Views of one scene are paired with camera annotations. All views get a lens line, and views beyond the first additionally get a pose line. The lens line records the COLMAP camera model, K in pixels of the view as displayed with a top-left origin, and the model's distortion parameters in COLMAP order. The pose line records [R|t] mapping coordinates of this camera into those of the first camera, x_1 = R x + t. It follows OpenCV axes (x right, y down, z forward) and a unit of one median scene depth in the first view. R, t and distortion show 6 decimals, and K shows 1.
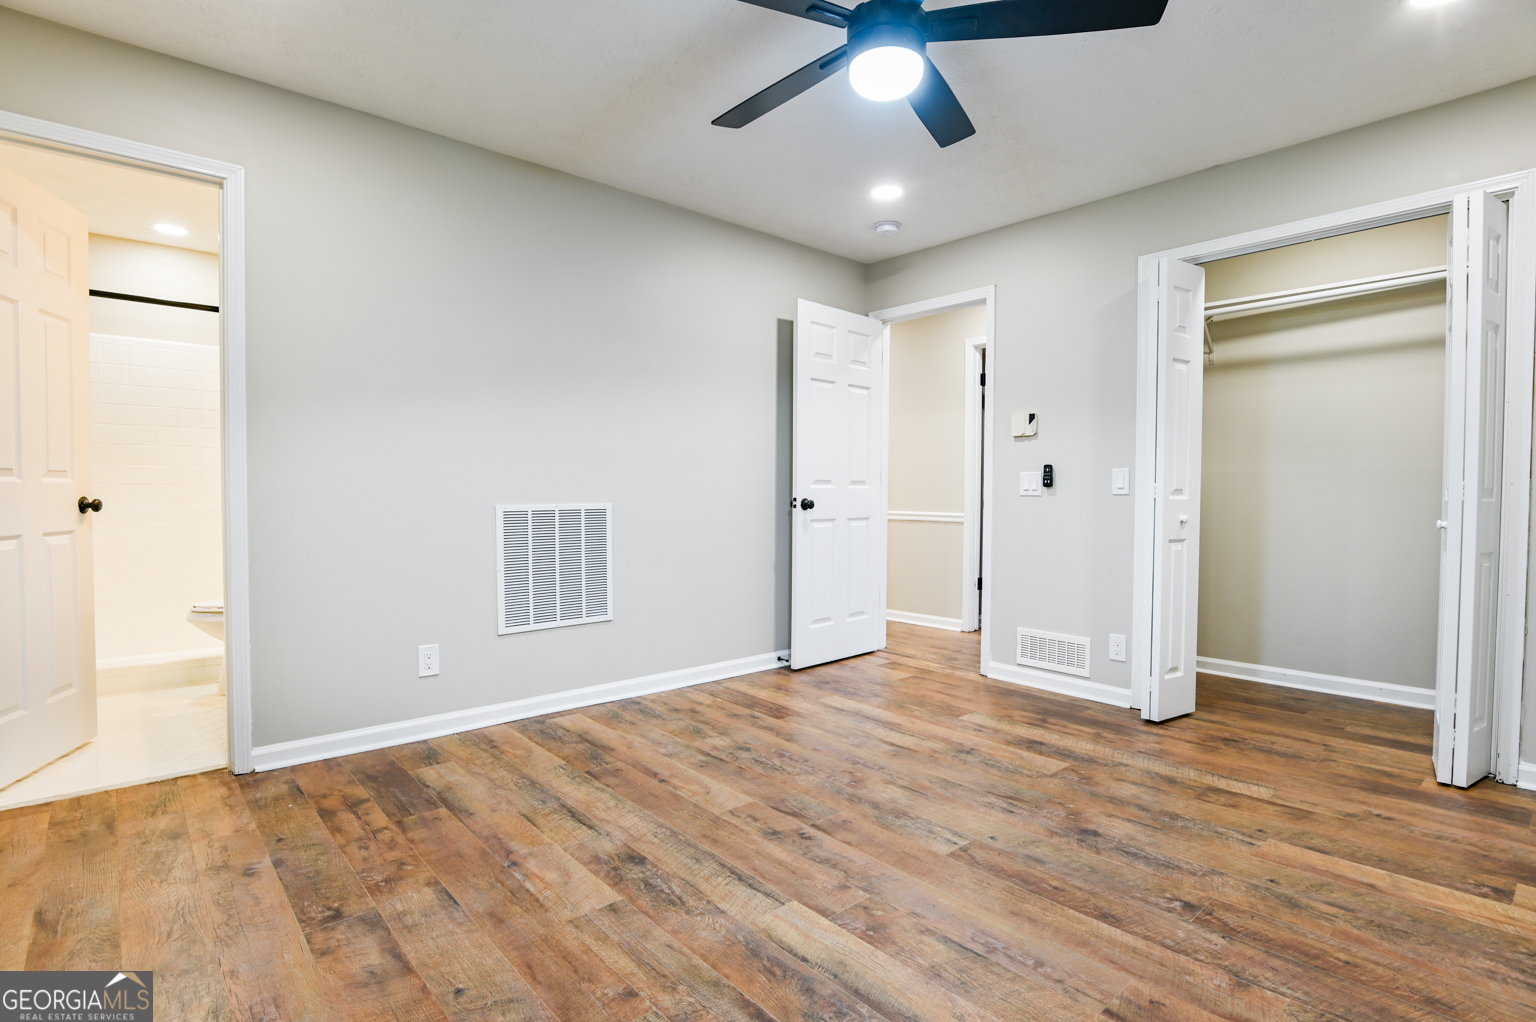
lens RADIAL K [[748.0, 0, 768.0], [0, 748.0, 511.0], [0, 0, 1]] dist [-0.021389, -0.000646]
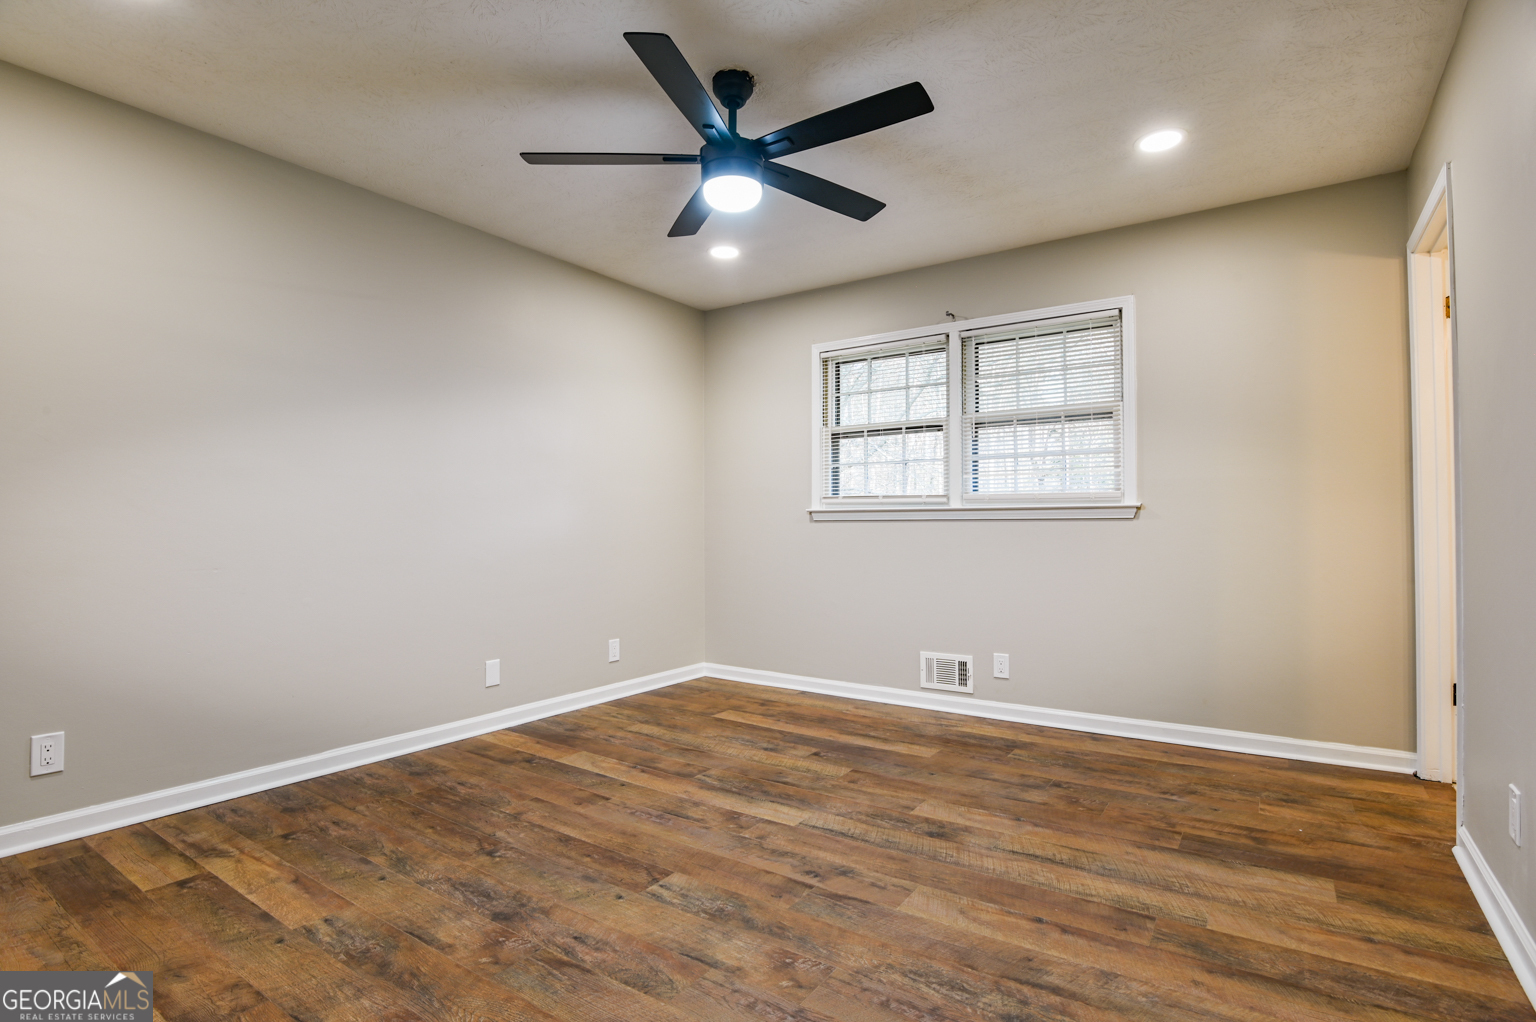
lens RADIAL K [[748.0, 0, 768.0], [0, 748.0, 511.0], [0, 0, 1]] dist [-0.021389, -0.000646]
pose [[-0.969631, -0.006191, -0.244496, 0.360333], [-0.007508, 0.999962, 0.004458, -0.050478], [0.244459, 0.006159, -0.969640, 1.989483]]
